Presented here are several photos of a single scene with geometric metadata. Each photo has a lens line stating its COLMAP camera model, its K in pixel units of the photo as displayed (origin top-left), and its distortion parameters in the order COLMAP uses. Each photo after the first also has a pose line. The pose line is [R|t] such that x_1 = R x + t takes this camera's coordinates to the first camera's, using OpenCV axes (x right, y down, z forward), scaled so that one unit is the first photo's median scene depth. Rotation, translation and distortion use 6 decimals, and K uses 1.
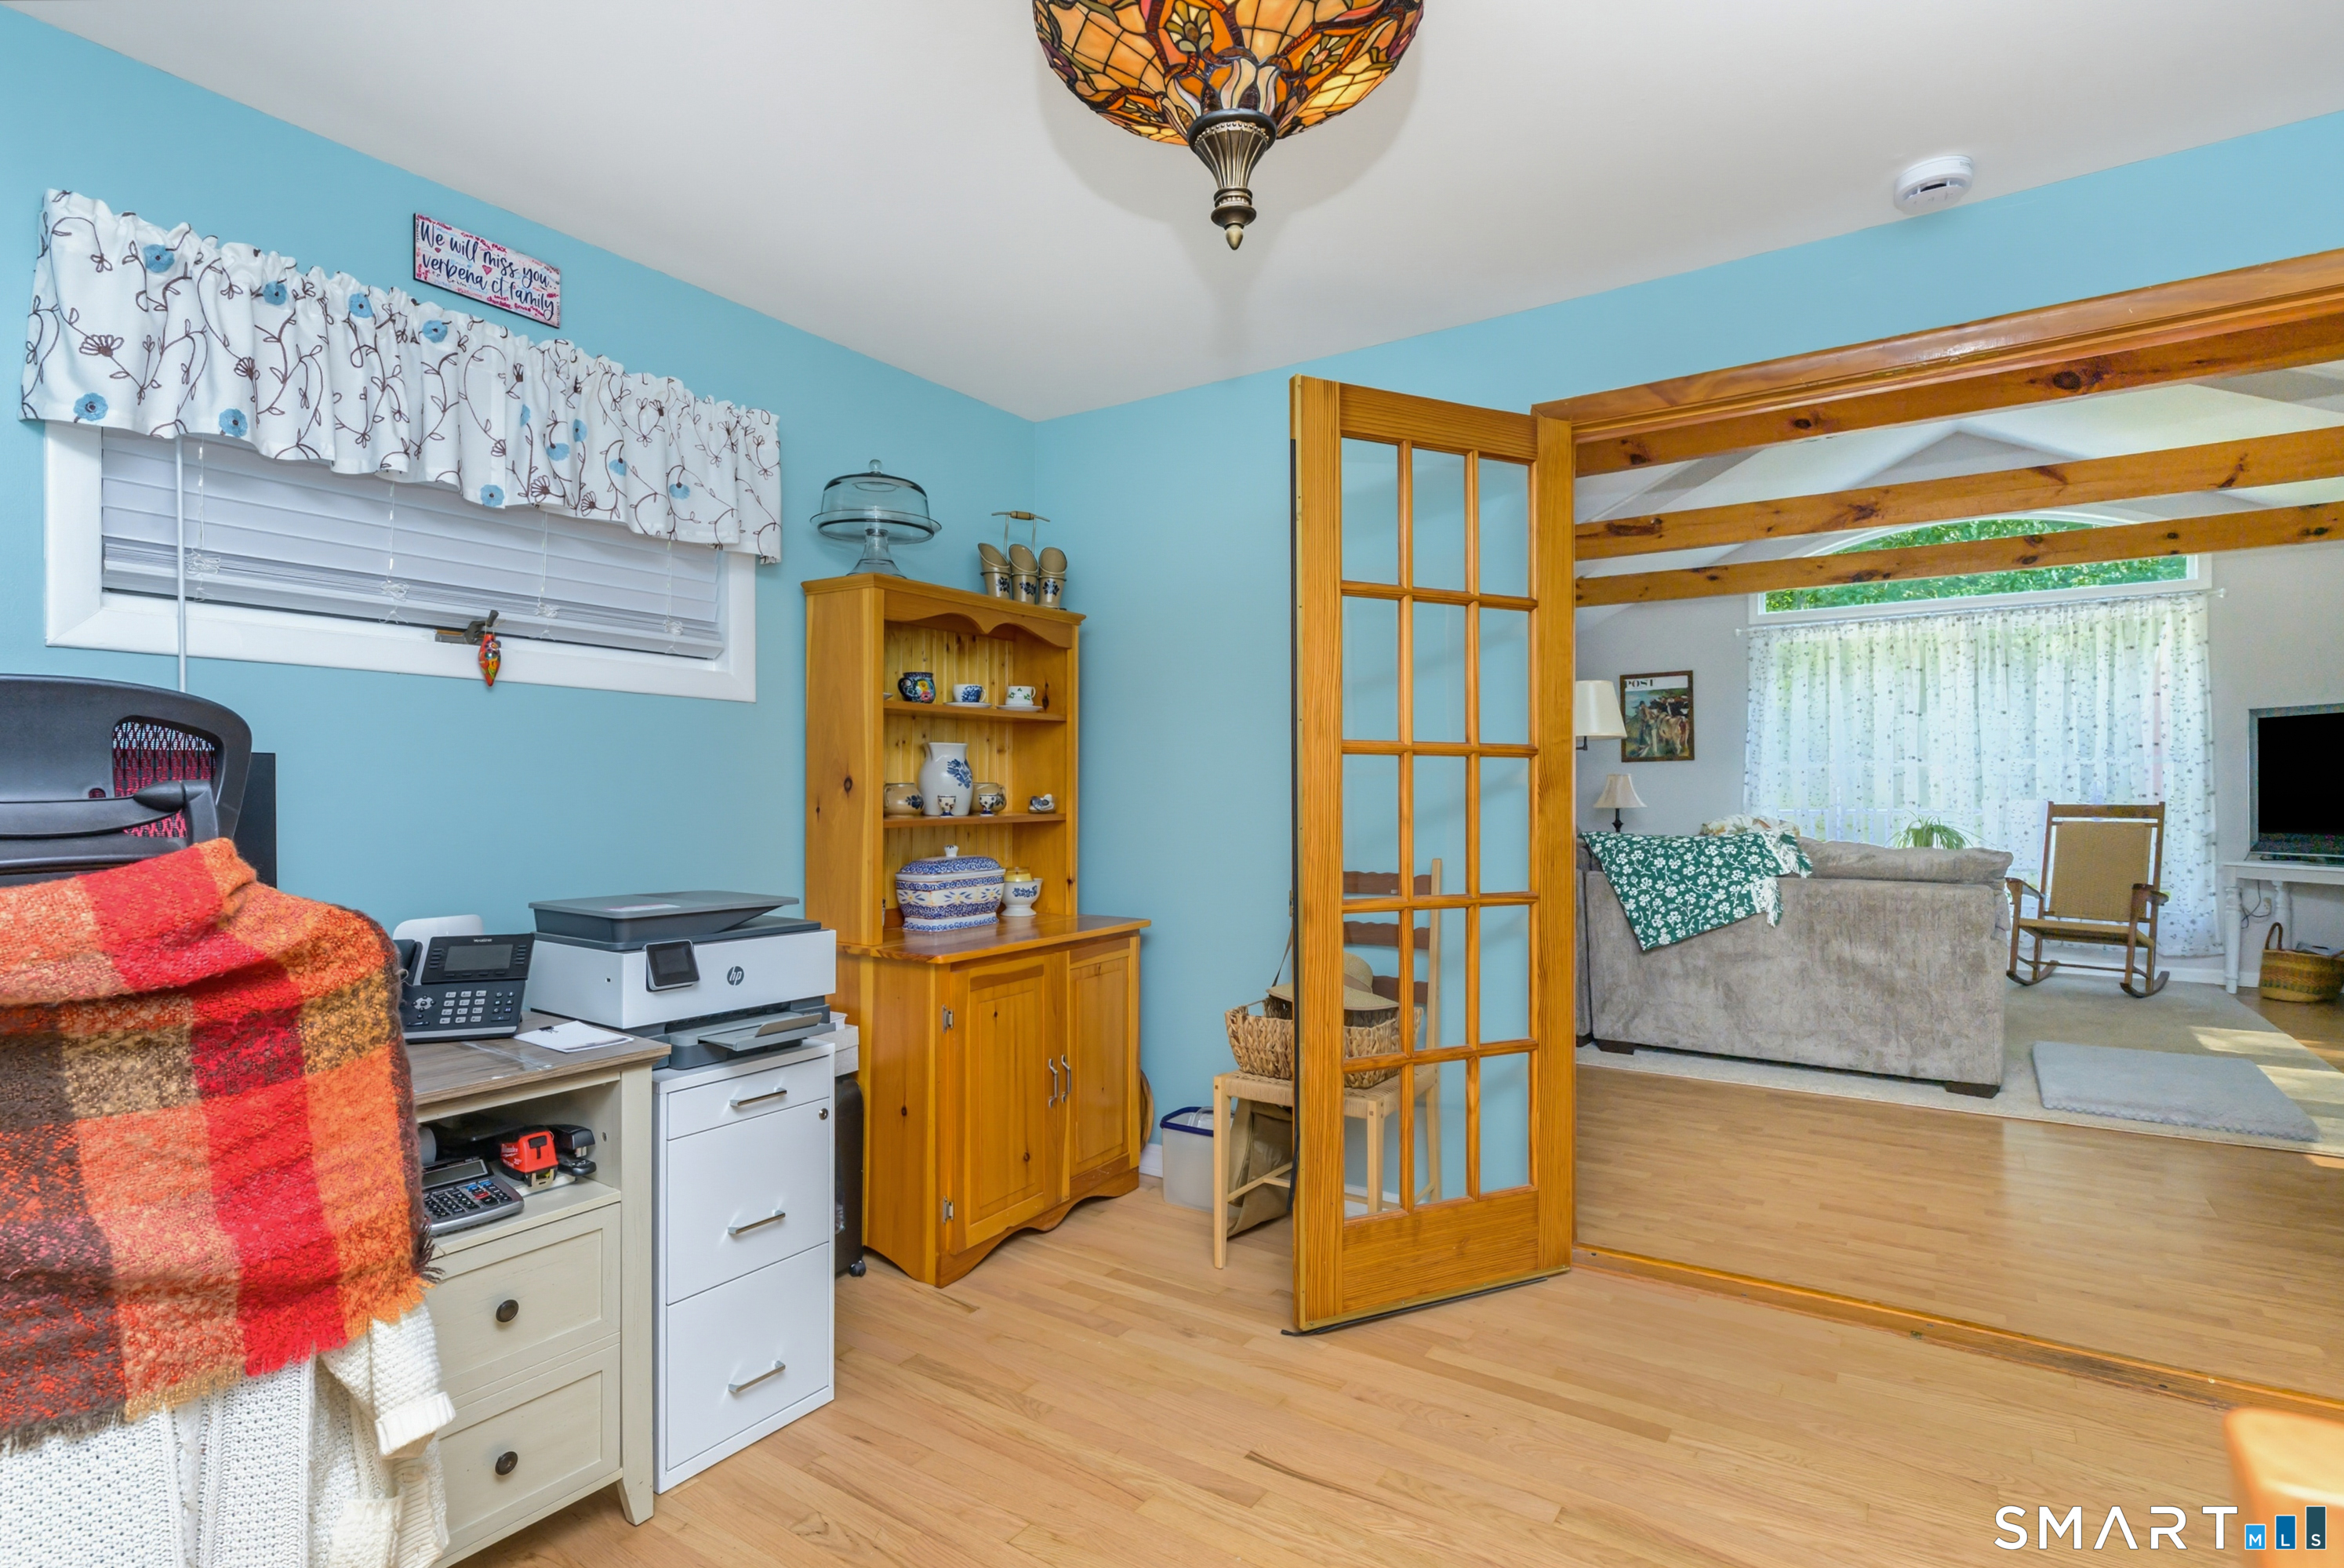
lens RADIAL K [[1149.9, 0, 1159.9], [0, 1149.9, 796.4], [0, 0, 1]] dist [-0.003176, 0.000326]
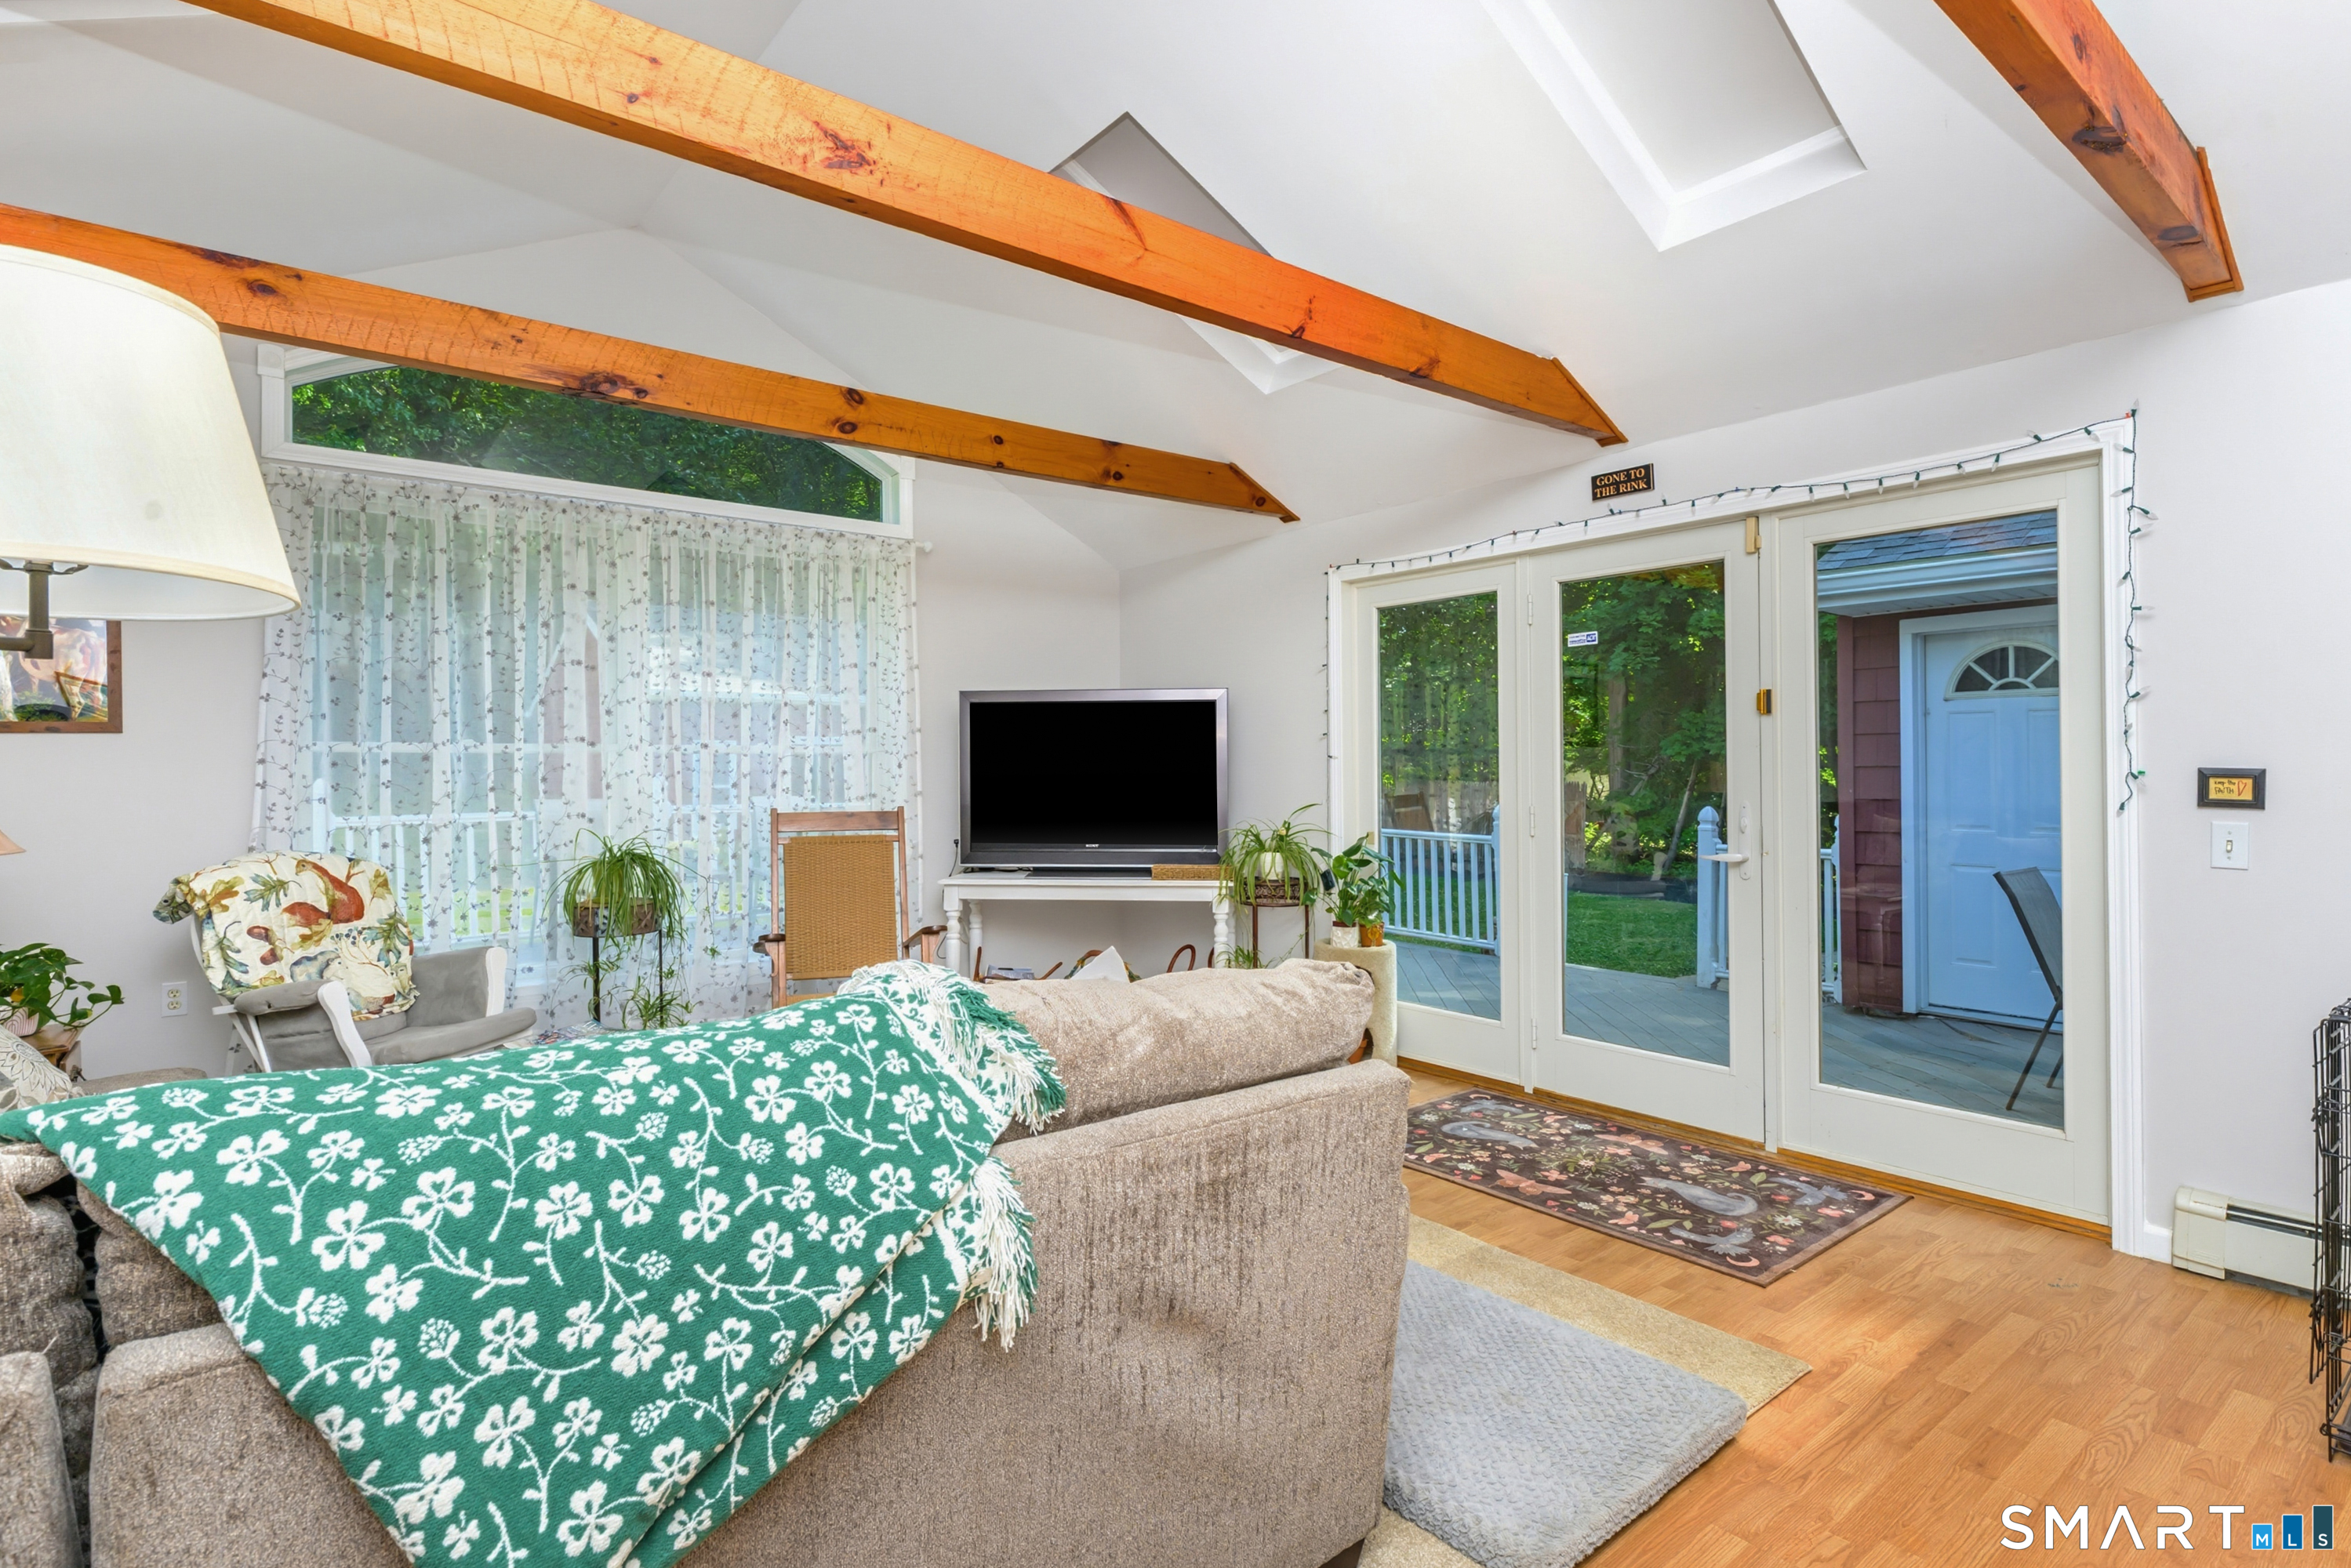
lens RADIAL K [[1153.3, 0, 1148.4], [0, 1153.3, 756.1], [0, 0, 1]] dist [-0.003176, 0.000326]
pose [[0.292454, 0.011992, 0.956204, 0.234126], [0.007498, 0.999862, -0.014833, -0.019079], [-0.956250, 0.011507, 0.292324, 0.740743]]
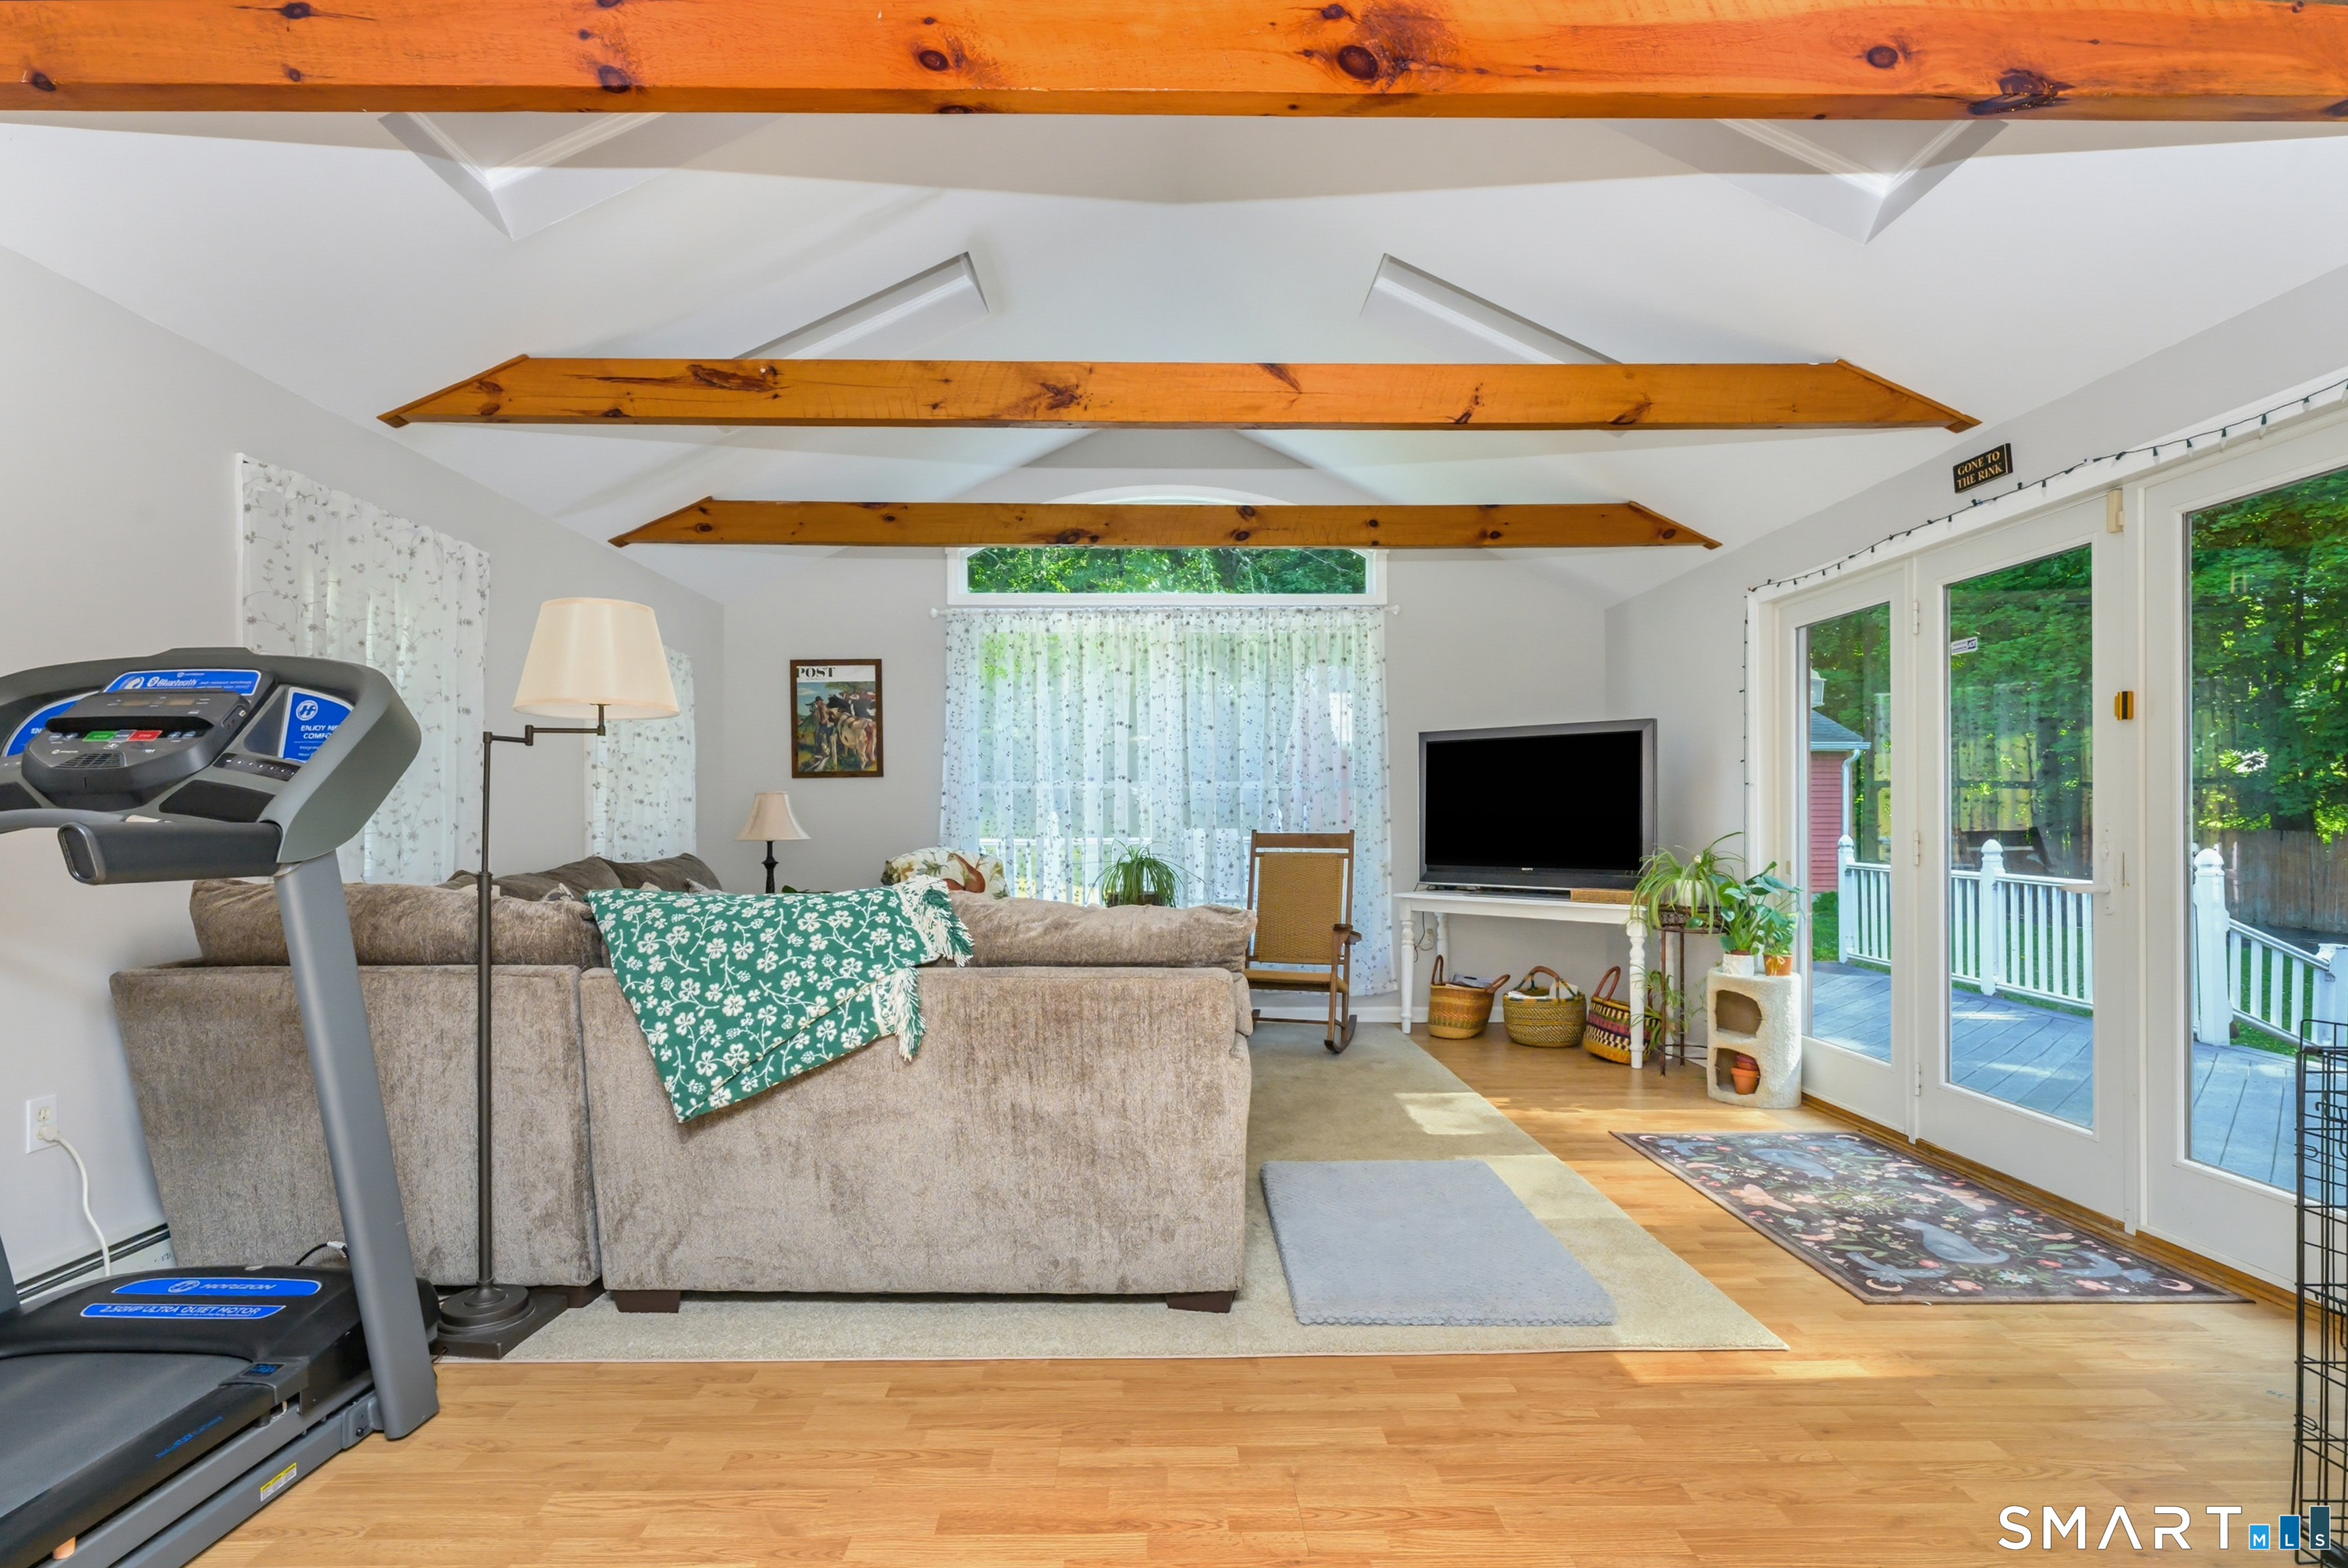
lens RADIAL K [[1151.8, 0, 1168.6], [0, 1151.8, 818.5], [0, 0, 1]] dist [-0.003176, 0.000326]
pose [[0.814163, 0.003212, 0.580628, 0.264124], [0.000236, 0.999983, -0.005862, 0.001284], [-0.580636, 0.004910, 0.814148, 0.401886]]
